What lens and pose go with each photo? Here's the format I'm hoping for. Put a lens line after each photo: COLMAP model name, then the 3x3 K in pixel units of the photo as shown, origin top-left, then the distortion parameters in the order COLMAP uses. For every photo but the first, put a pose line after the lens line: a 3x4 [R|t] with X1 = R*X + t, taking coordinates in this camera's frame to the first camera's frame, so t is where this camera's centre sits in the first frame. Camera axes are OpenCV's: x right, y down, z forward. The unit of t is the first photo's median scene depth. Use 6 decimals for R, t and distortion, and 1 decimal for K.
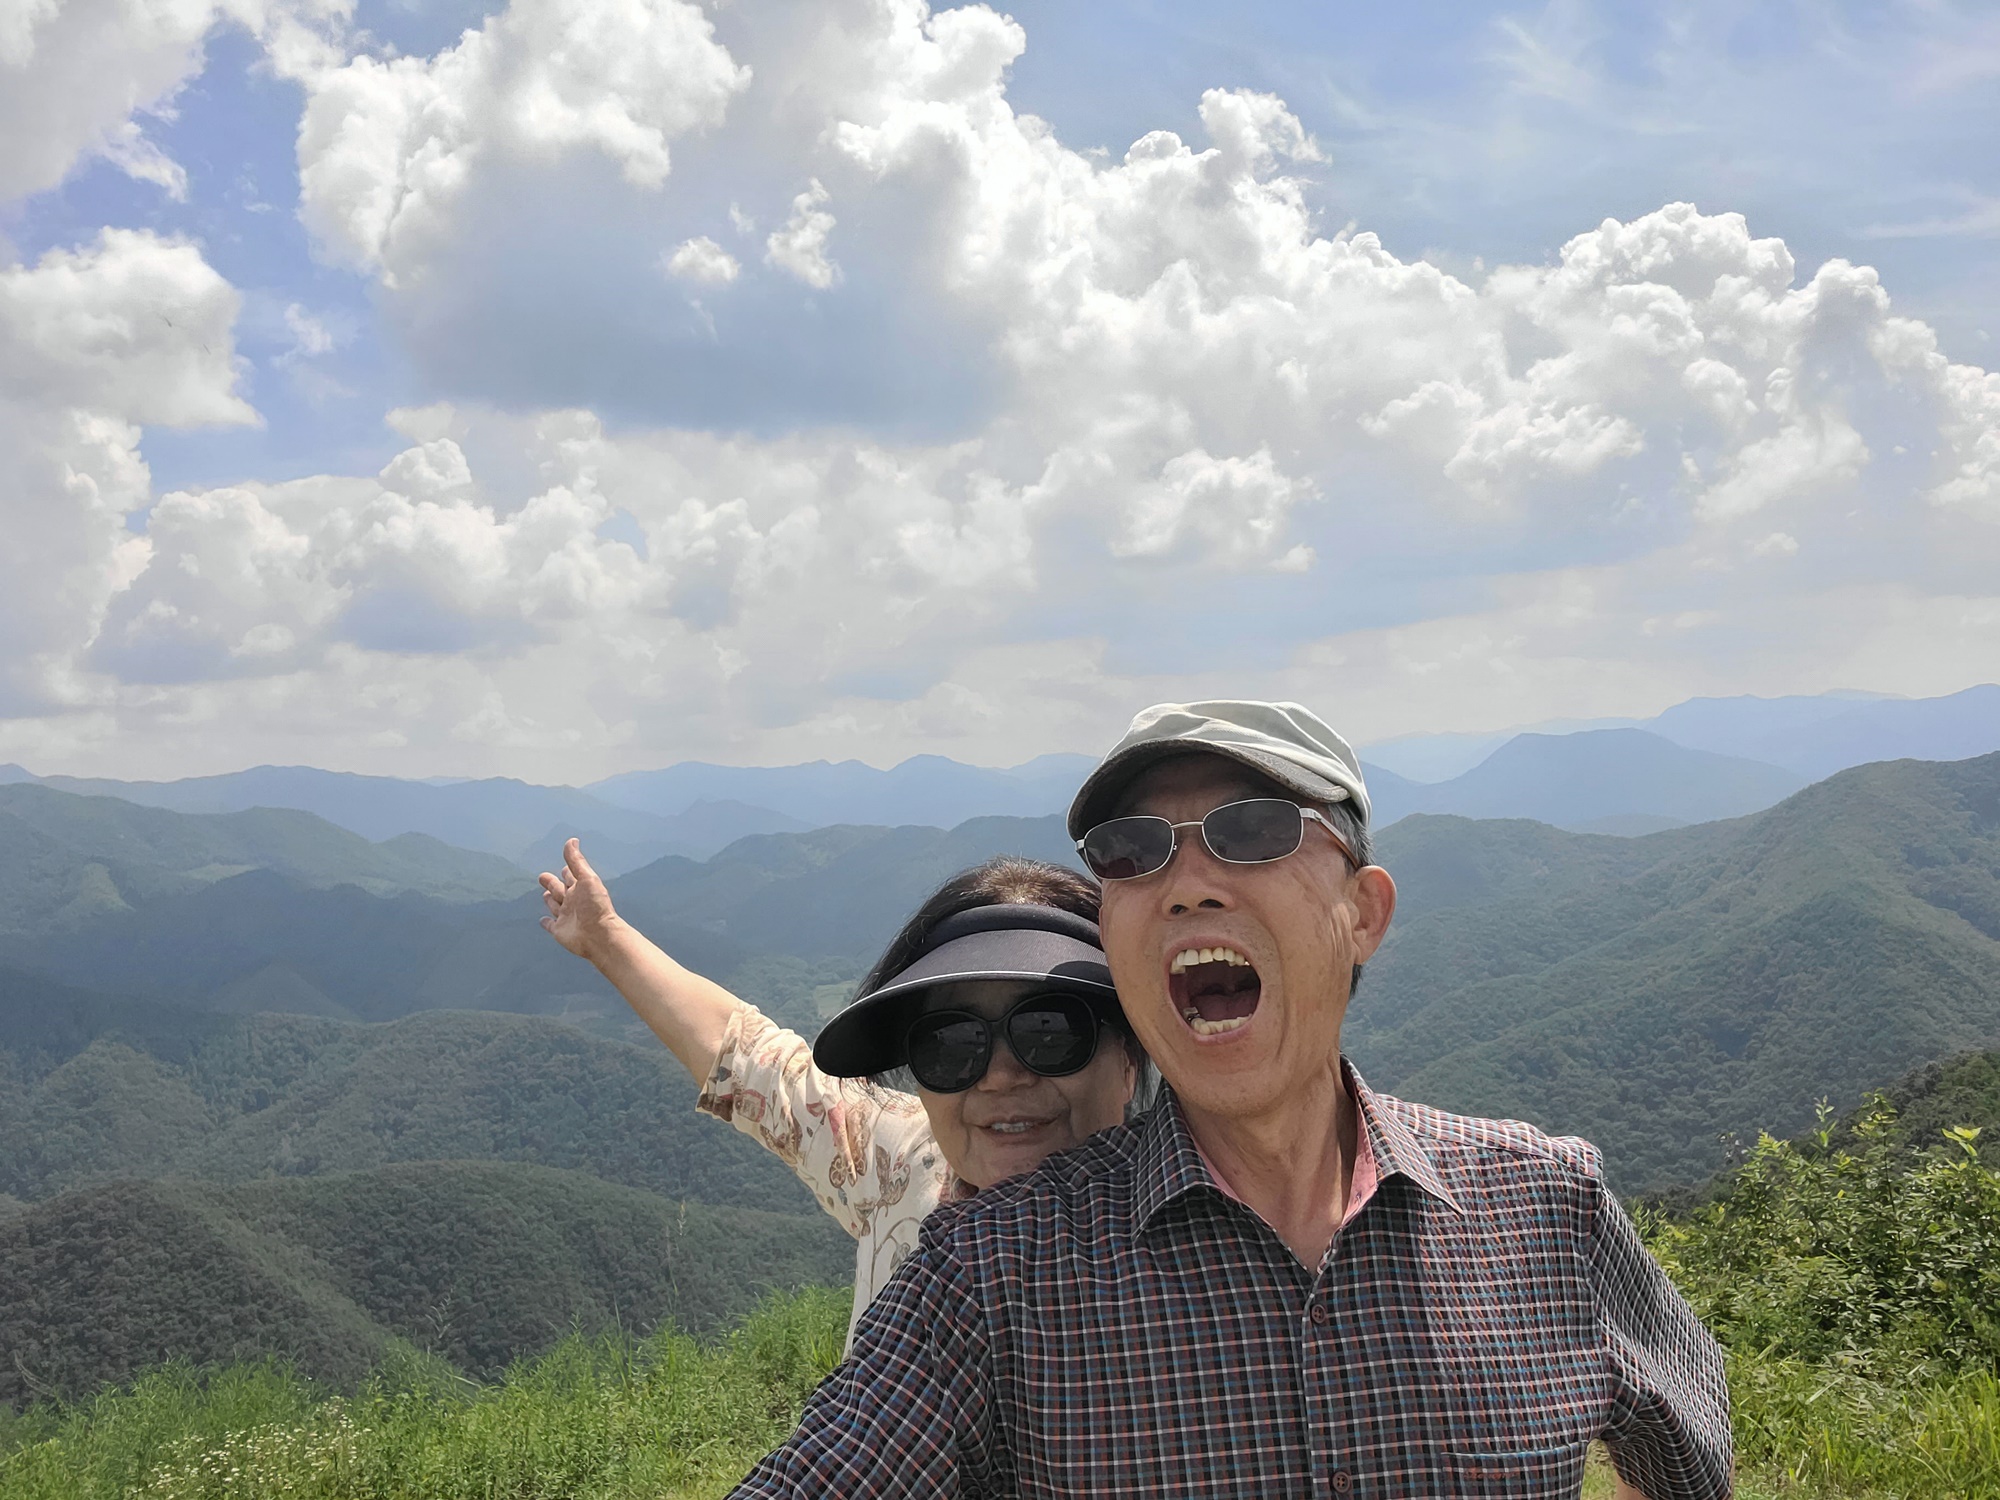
lens RADIAL K [[1521.0, 0, 1009.9], [0, 1521.0, 751.9], [0, 0, 1]] dist [0.002982, -0.009831]
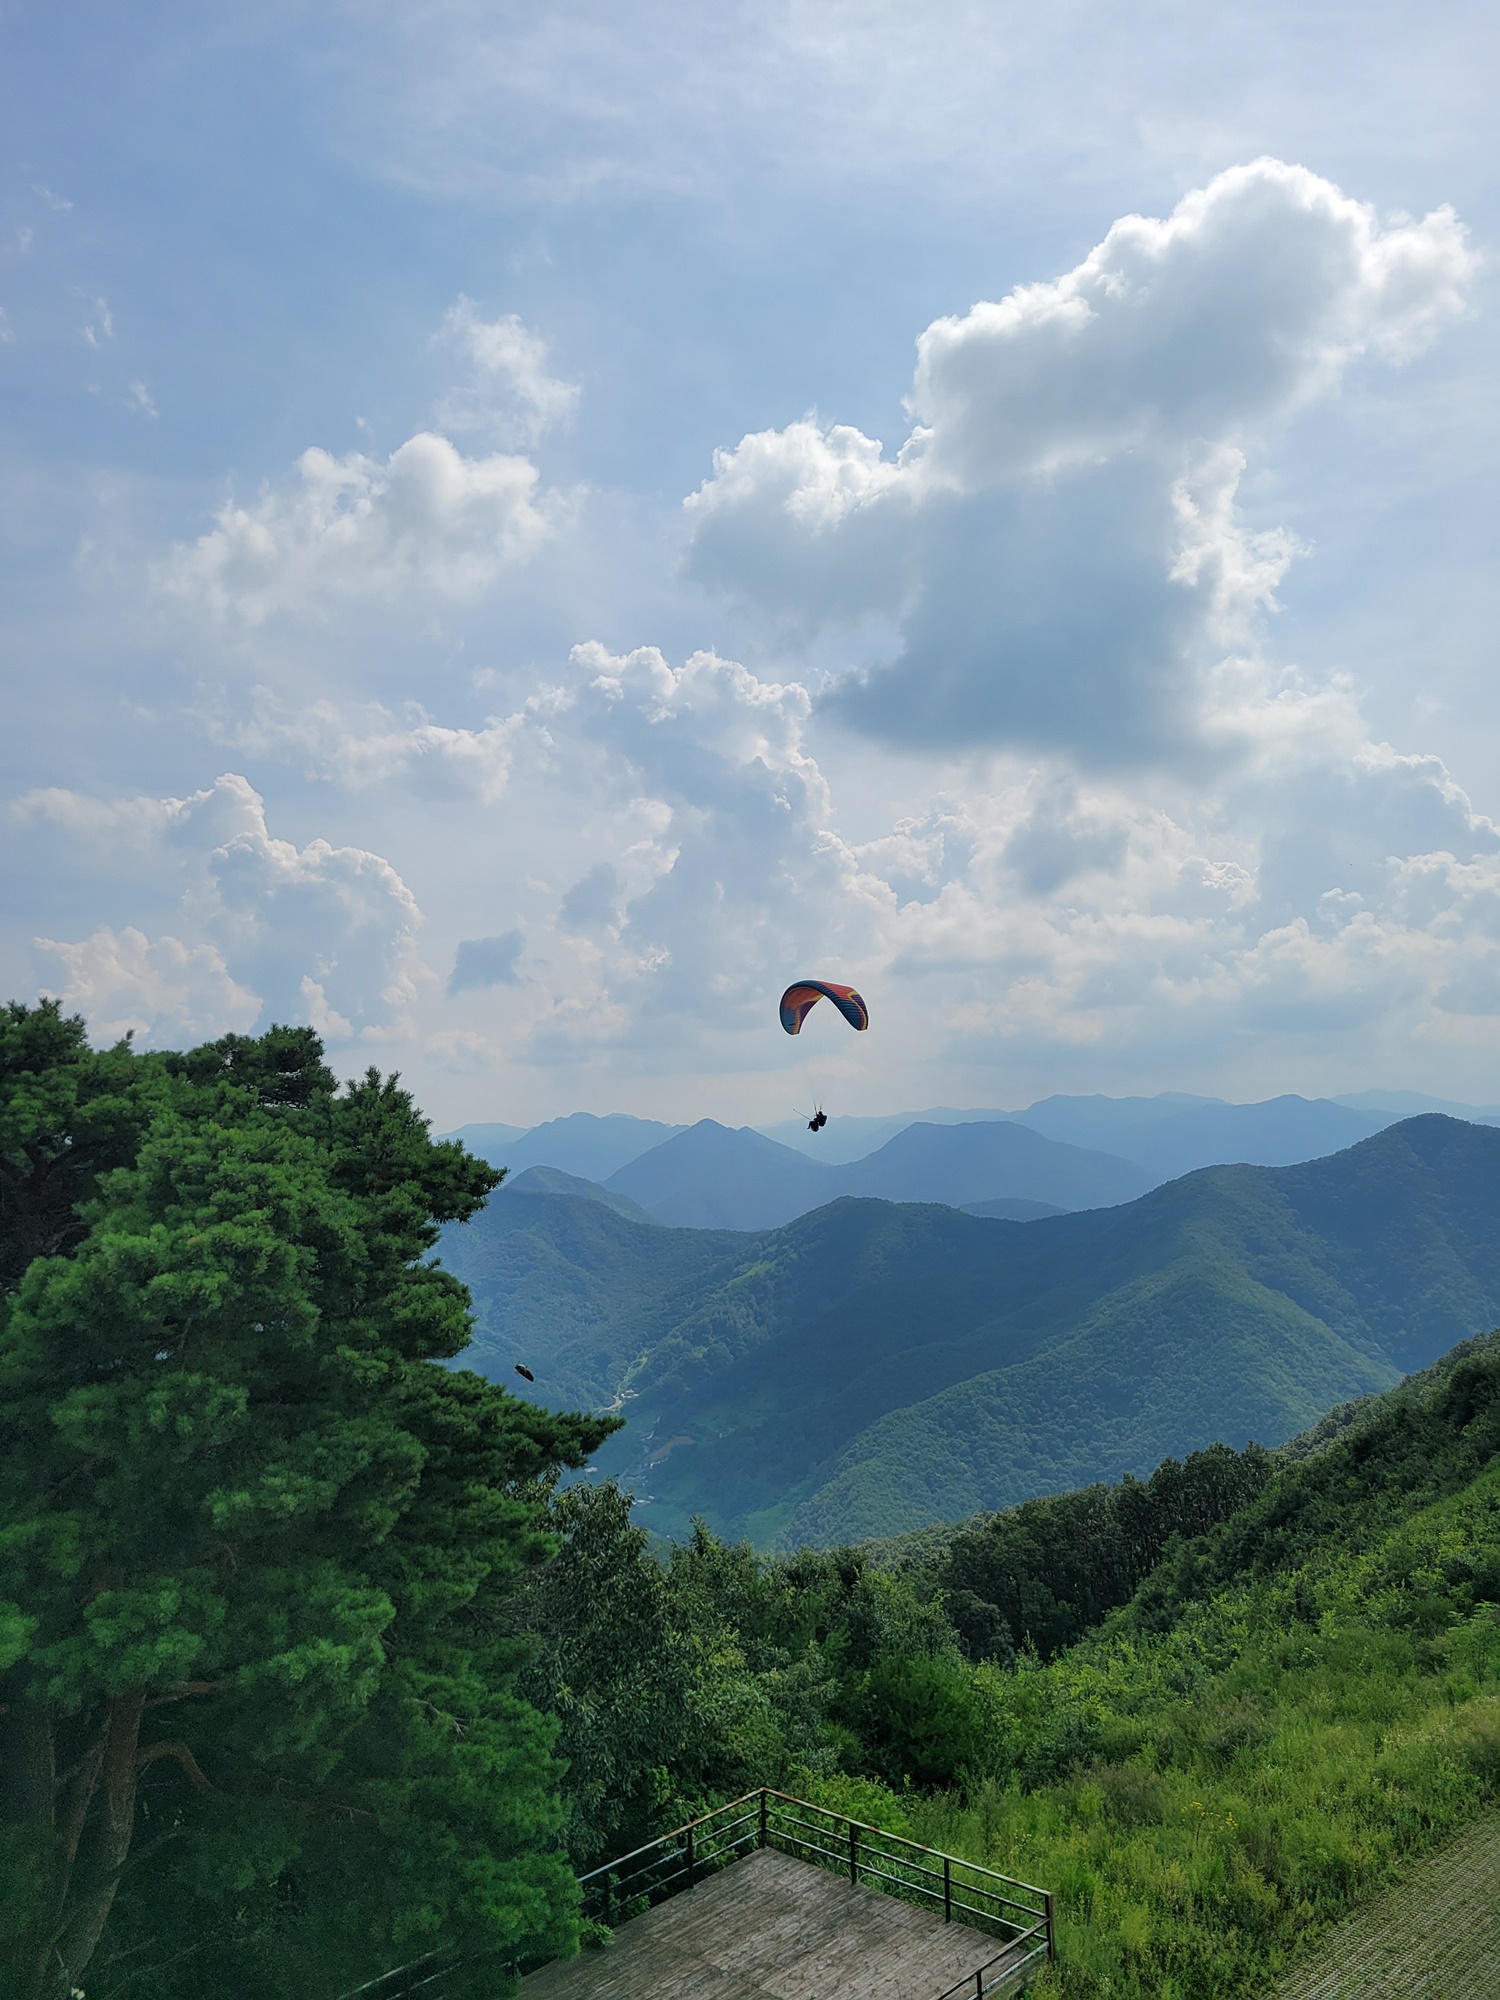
lens RADIAL K [[1519.5, 0, 738.0], [0, 1519.5, 1000.8], [0, 0, 1]] dist [0.047606, -0.020482]
pose [[0.971232, 0.056932, 0.231231, -0.107183], [-0.039502, 0.996066, -0.079325, -0.014325], [-0.234837, 0.067909, 0.969660, -0.108987]]
